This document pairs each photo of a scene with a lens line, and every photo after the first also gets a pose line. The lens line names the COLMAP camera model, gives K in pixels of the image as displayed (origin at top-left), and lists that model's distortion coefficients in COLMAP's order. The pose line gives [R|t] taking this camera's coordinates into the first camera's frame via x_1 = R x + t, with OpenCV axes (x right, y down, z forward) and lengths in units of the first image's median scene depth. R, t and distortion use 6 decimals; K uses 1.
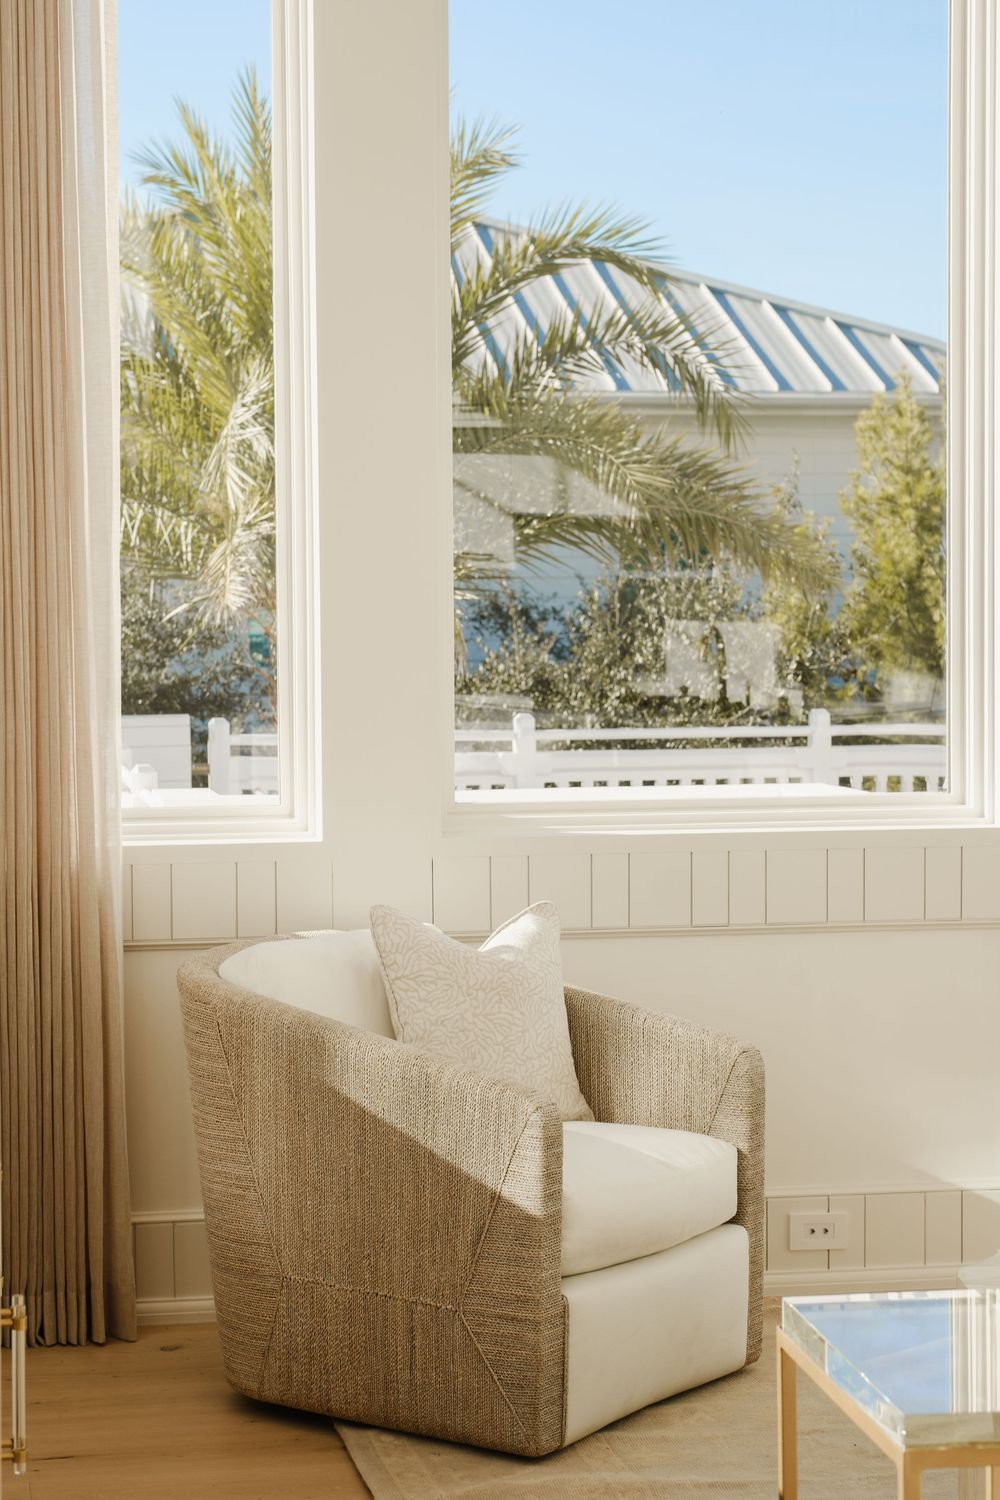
lens RADIAL K [[3097.4, 0, 500.0], [0, 3097.4, 750.0], [0, 0, 1]] dist [0.013328, 0.163807]
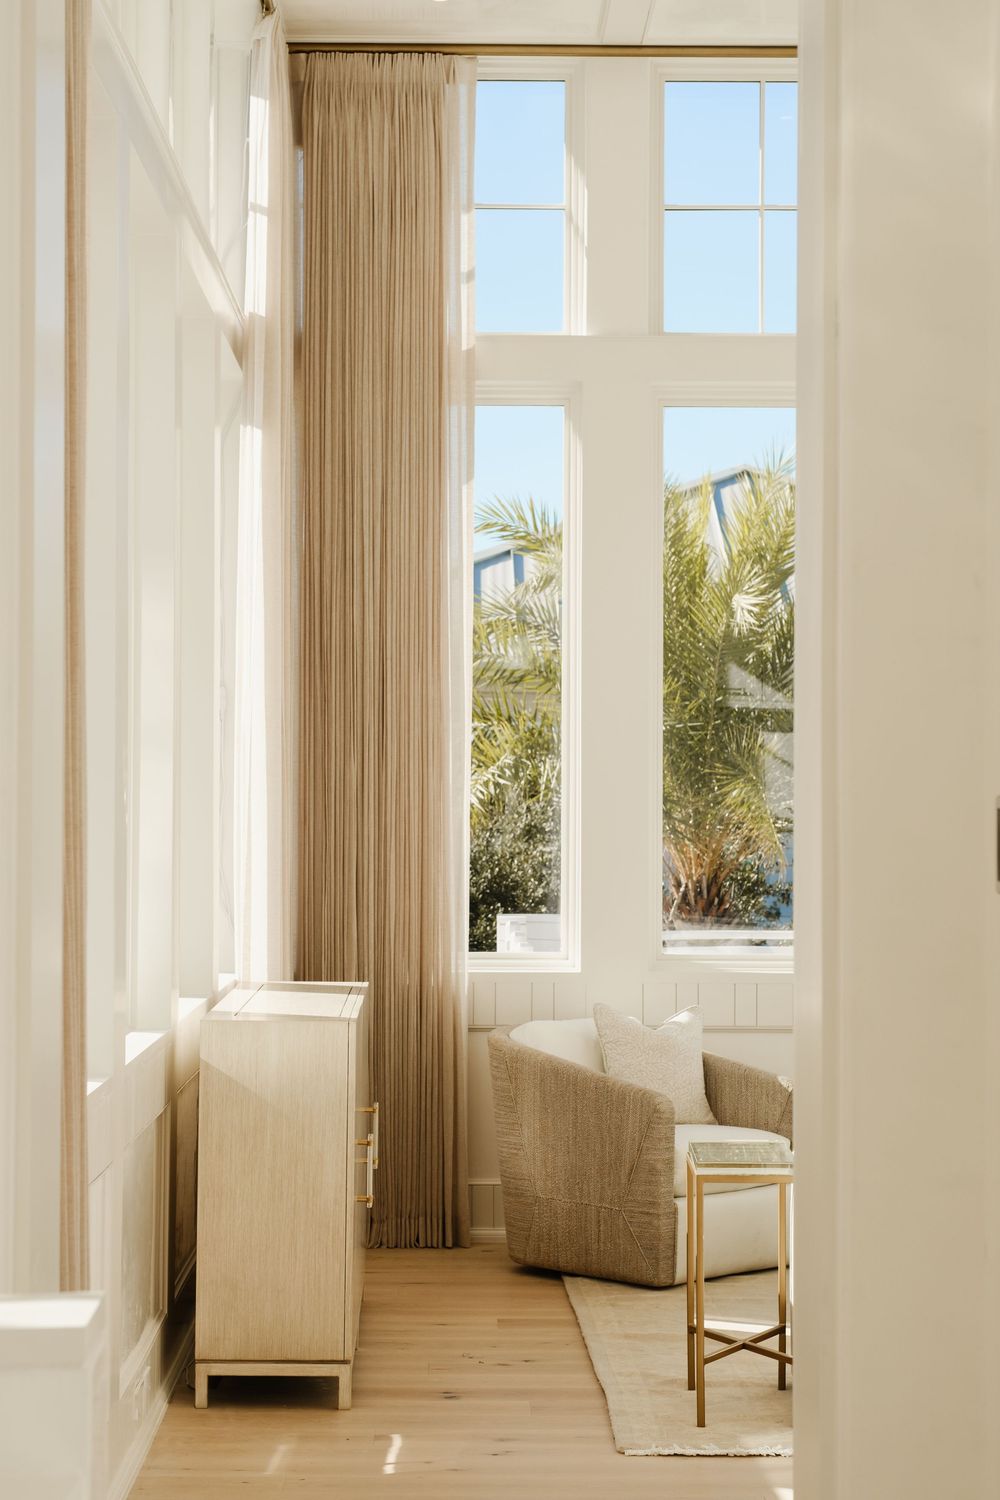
lens RADIAL K [[3097.4, 0, 500.0], [0, 3097.4, 750.0], [0, 0, 1]] dist [0.013328, 0.163807]
pose [[0.986313, 0.008203, -0.164678, 0.211393], [-0.020086, 0.997301, -0.070625, 0.032153], [0.163654, 0.072966, 0.983816, -0.857358]]
